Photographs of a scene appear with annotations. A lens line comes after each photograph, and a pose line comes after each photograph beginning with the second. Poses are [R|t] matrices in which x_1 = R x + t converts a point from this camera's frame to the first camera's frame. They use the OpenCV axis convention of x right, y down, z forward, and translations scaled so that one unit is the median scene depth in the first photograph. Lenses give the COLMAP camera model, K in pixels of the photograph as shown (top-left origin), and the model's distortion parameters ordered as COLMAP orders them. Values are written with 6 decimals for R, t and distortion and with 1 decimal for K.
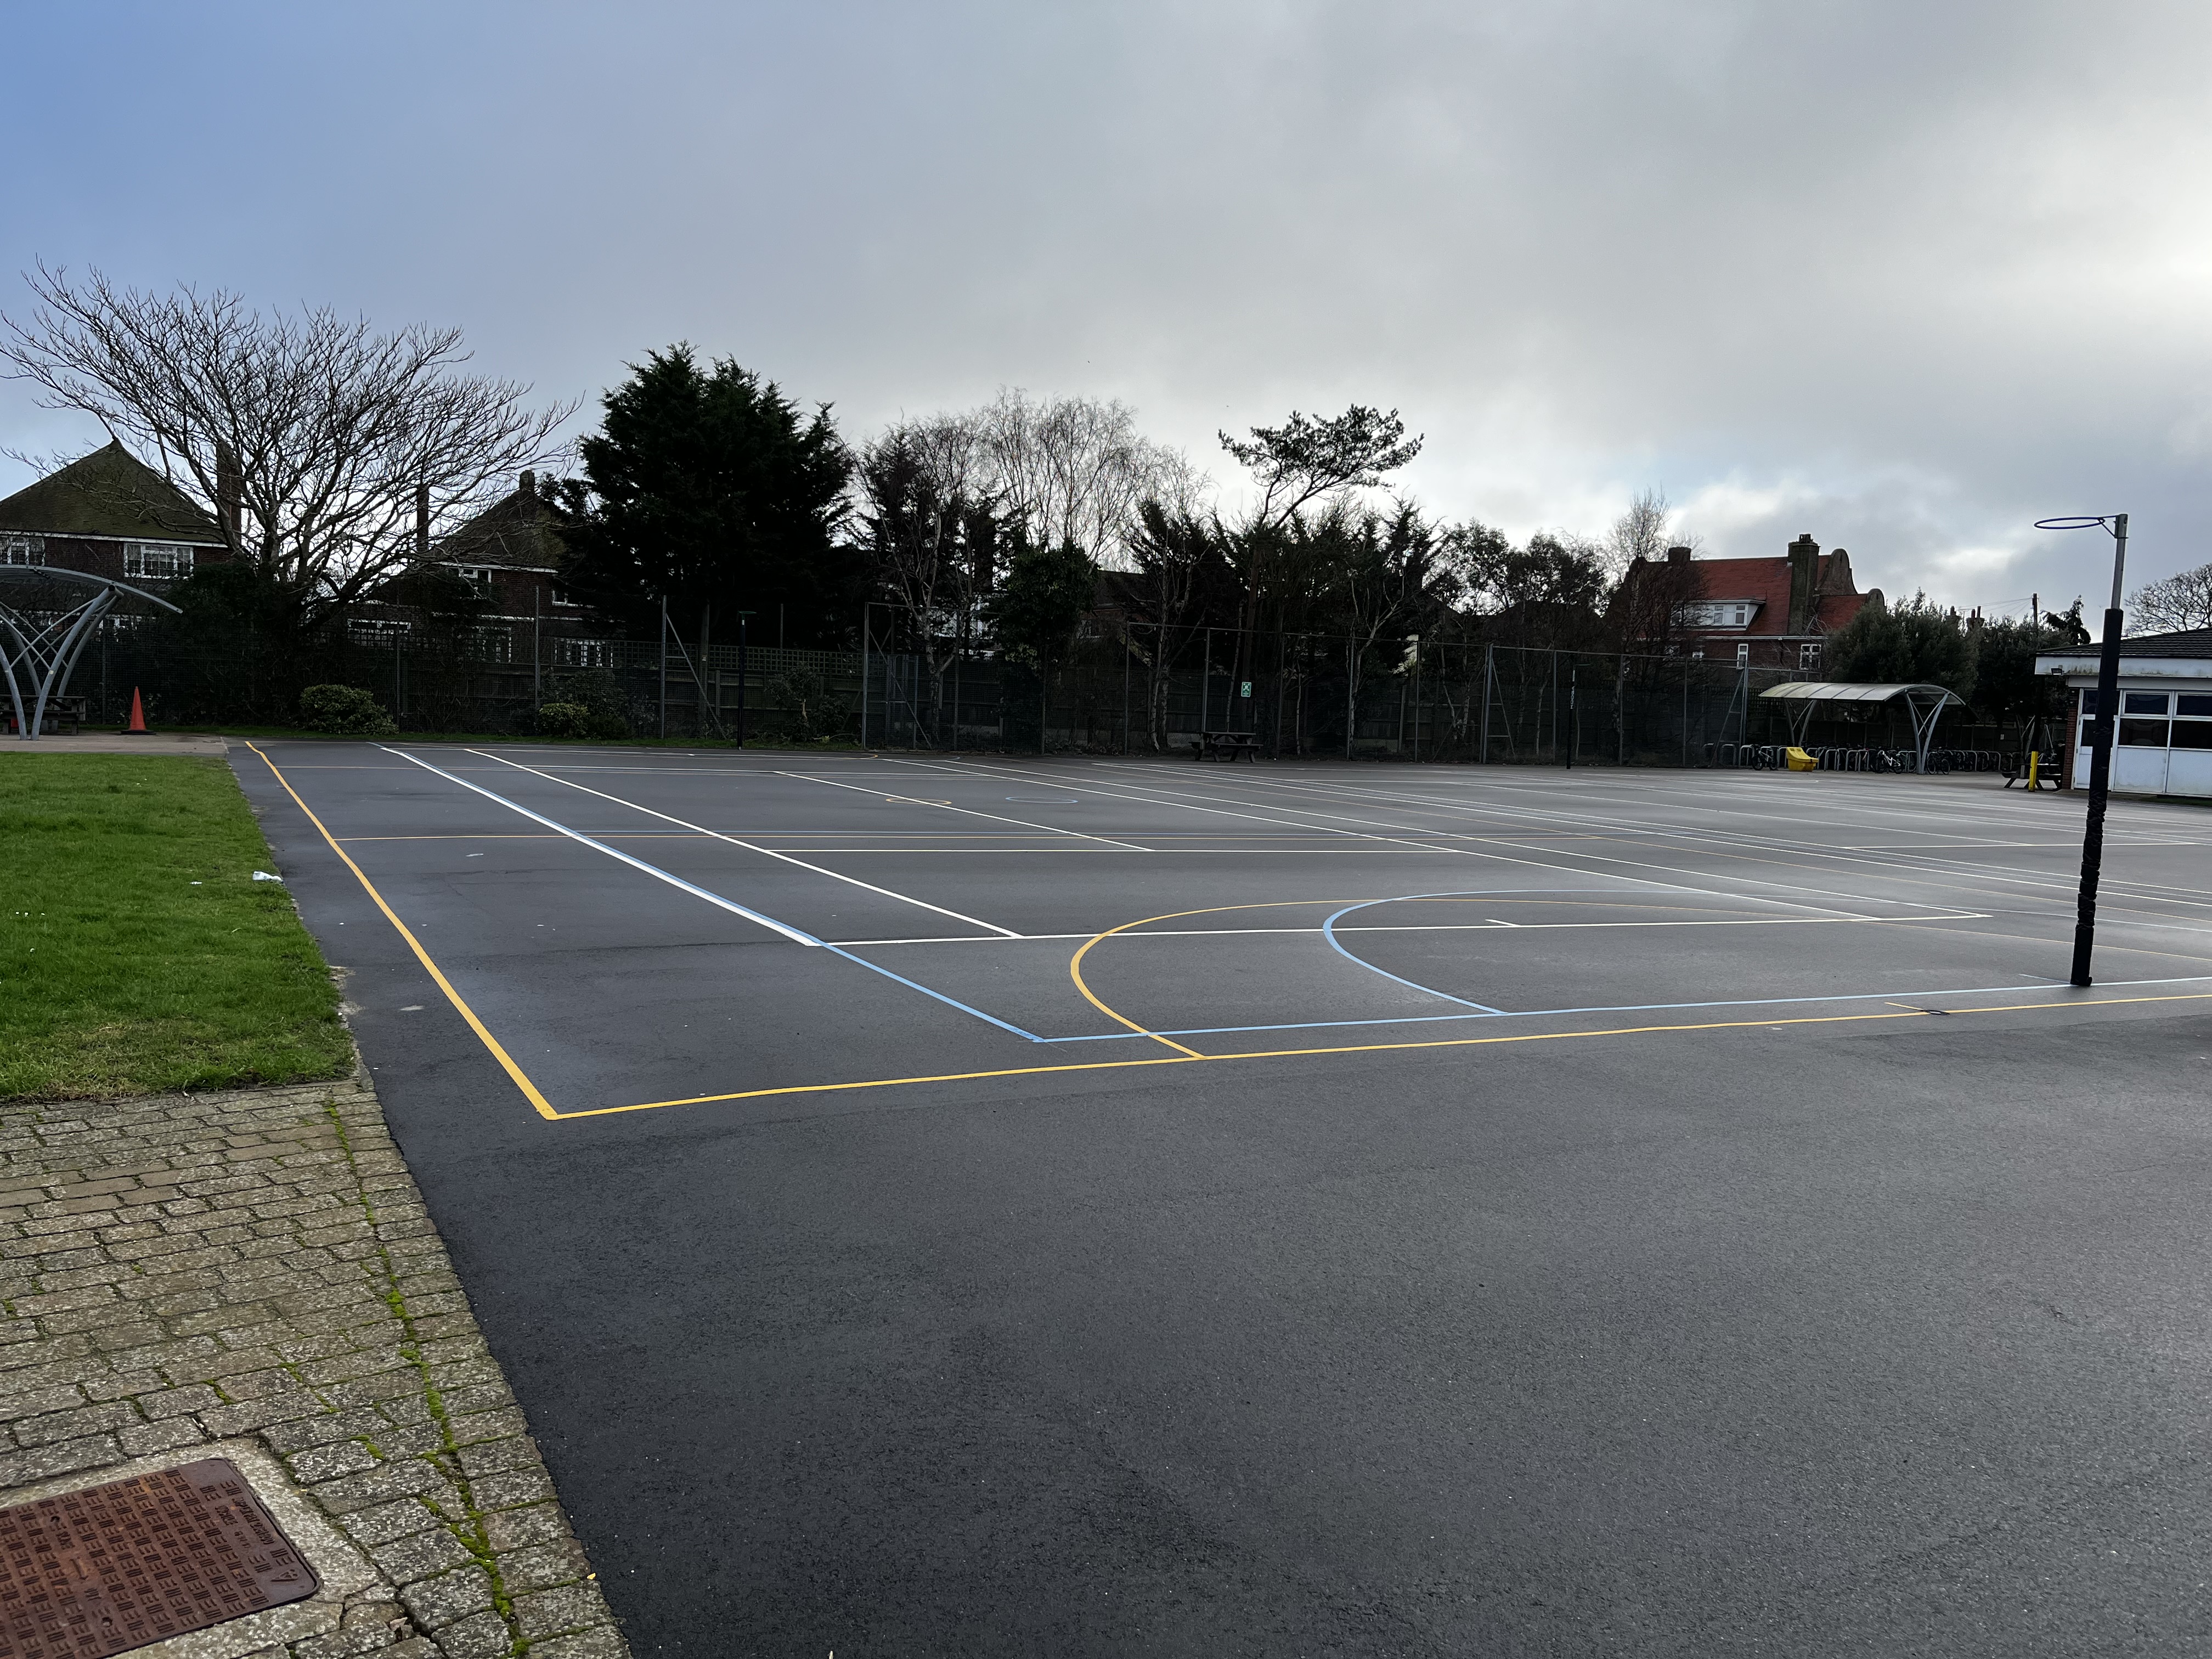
lens RADIAL K [[1629.7, 0, 1043.4], [0, 1629.7, 824.3], [0, 0, 1]] dist [0.041601, -0.058790]
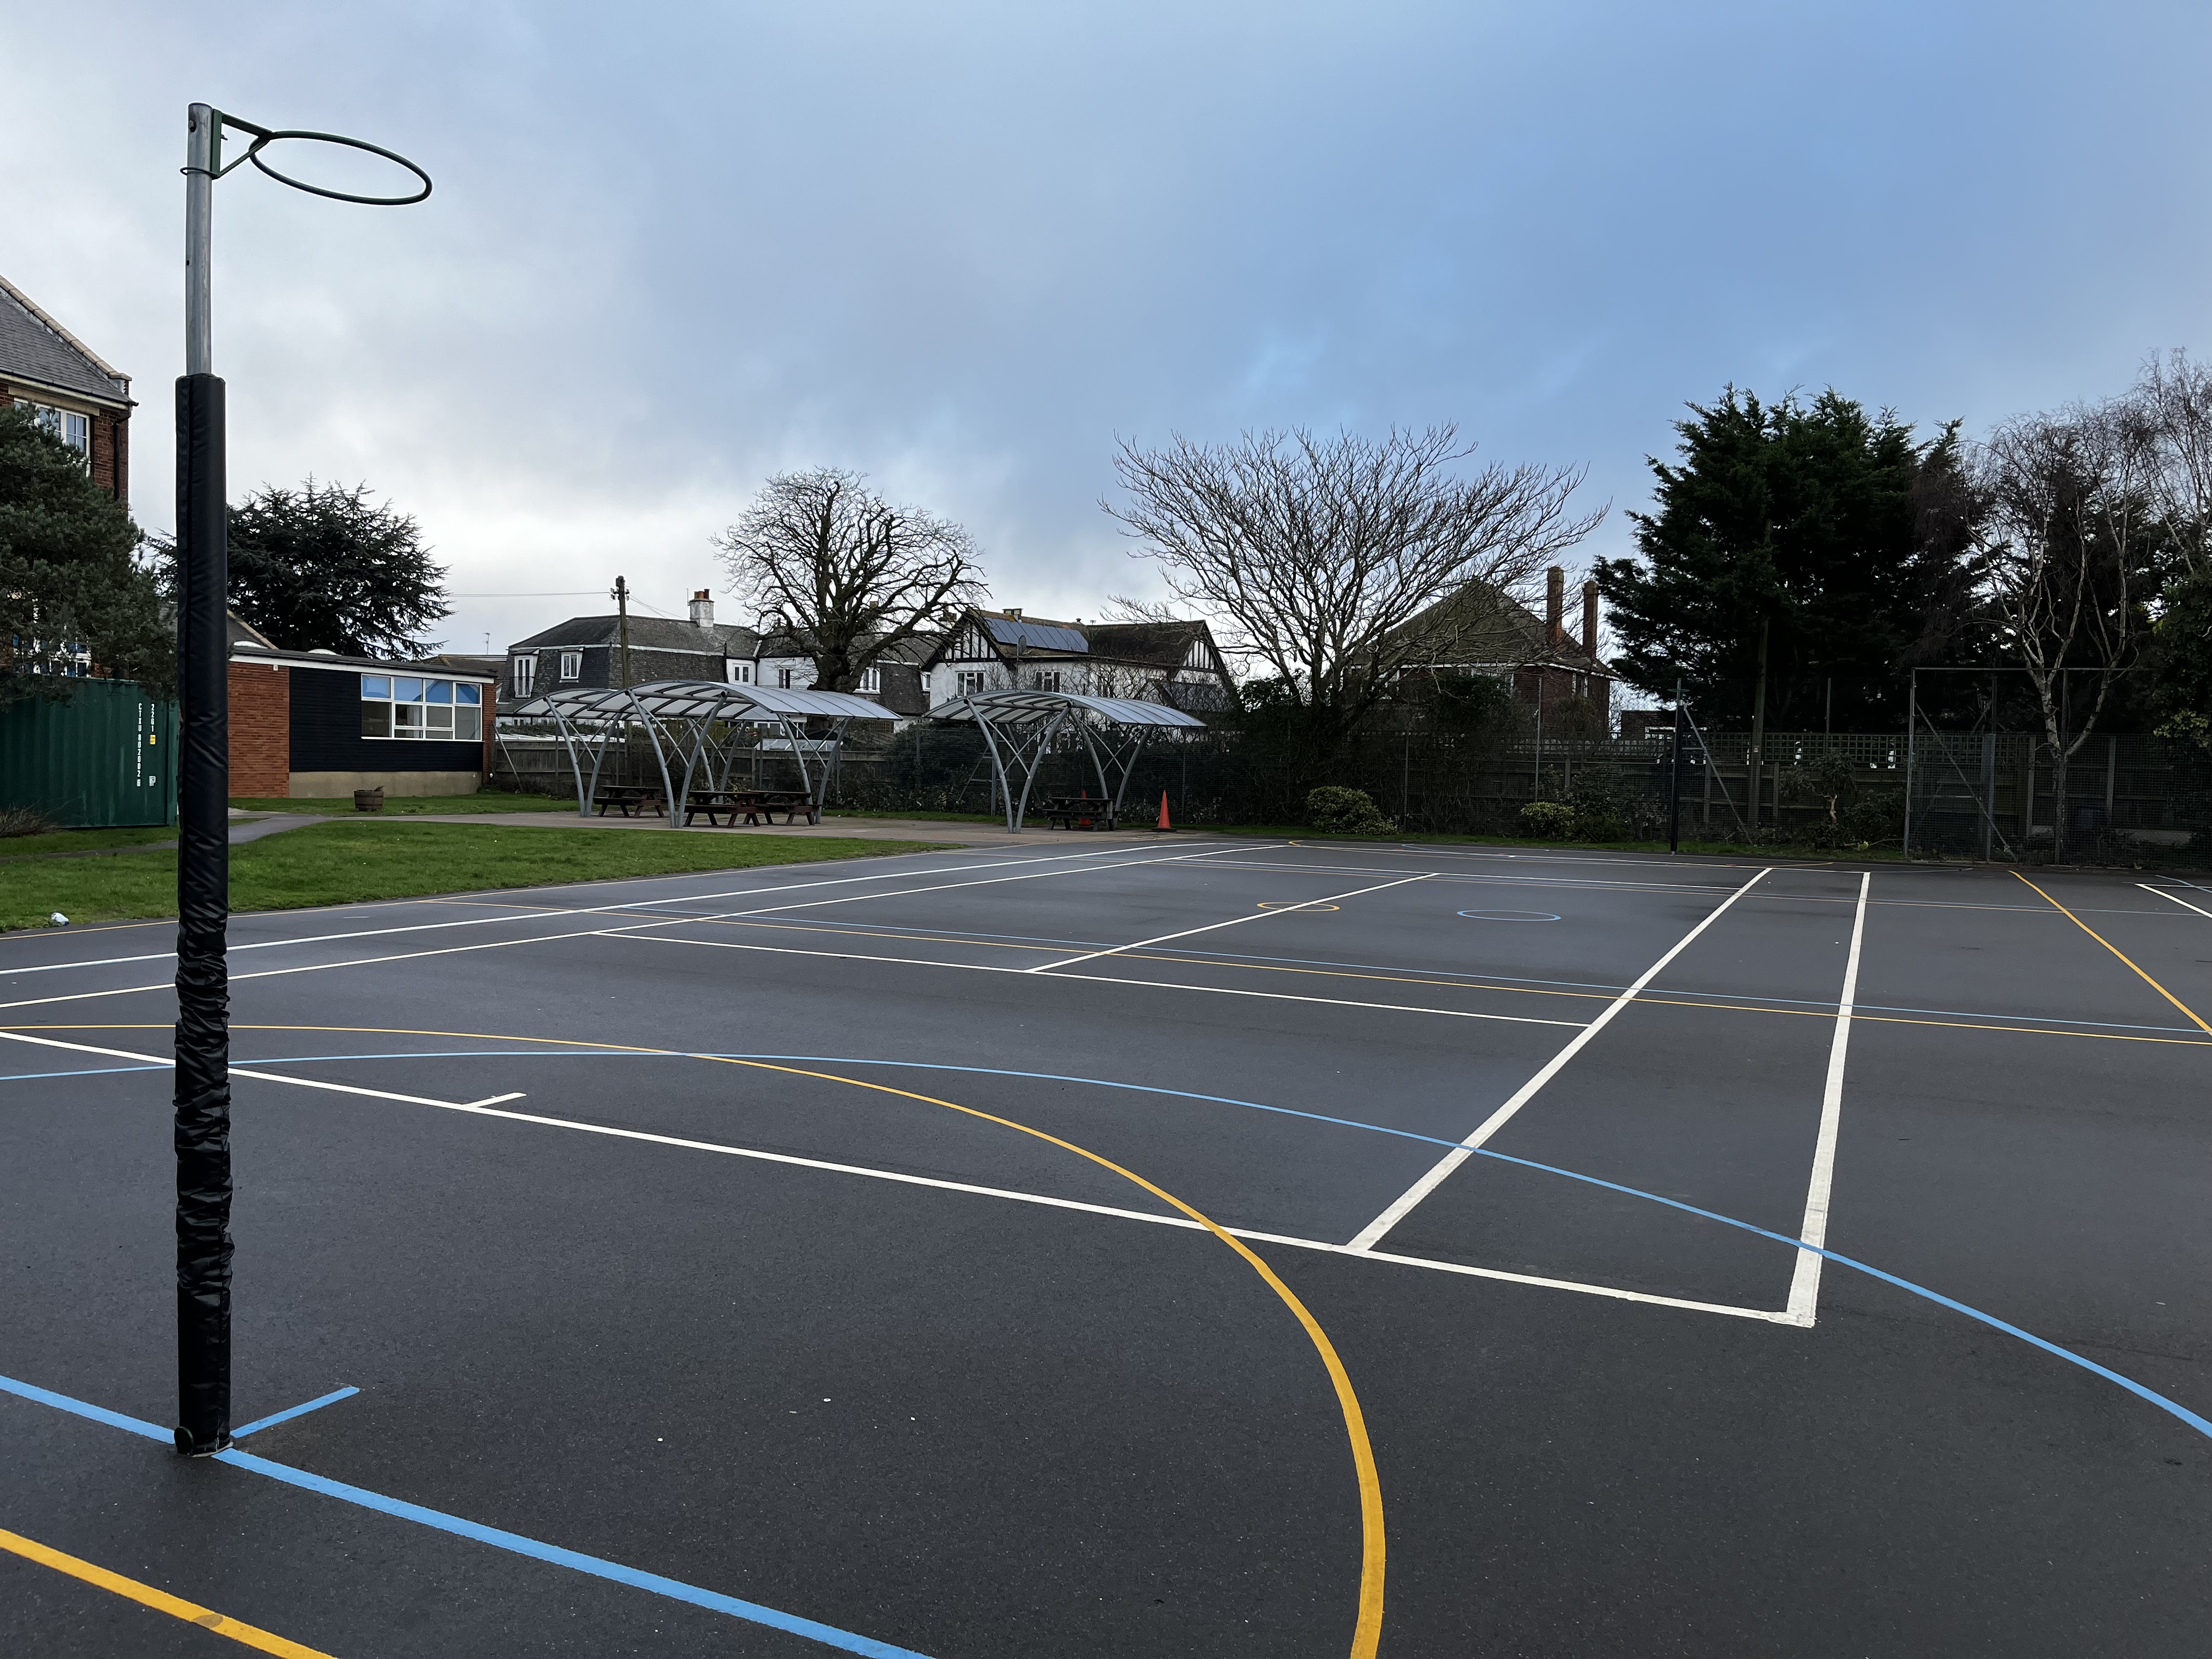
lens RADIAL K [[1629.7, 0, 1043.4], [0, 1629.7, 824.3], [0, 0, 1]] dist [0.041601, -0.058790]
pose [[0.611555, 0.001613, -0.791200, 0.237701], [-0.059663, 0.997245, -0.044083, -0.004207], [0.788949, 0.074165, 0.609966, 0.201973]]
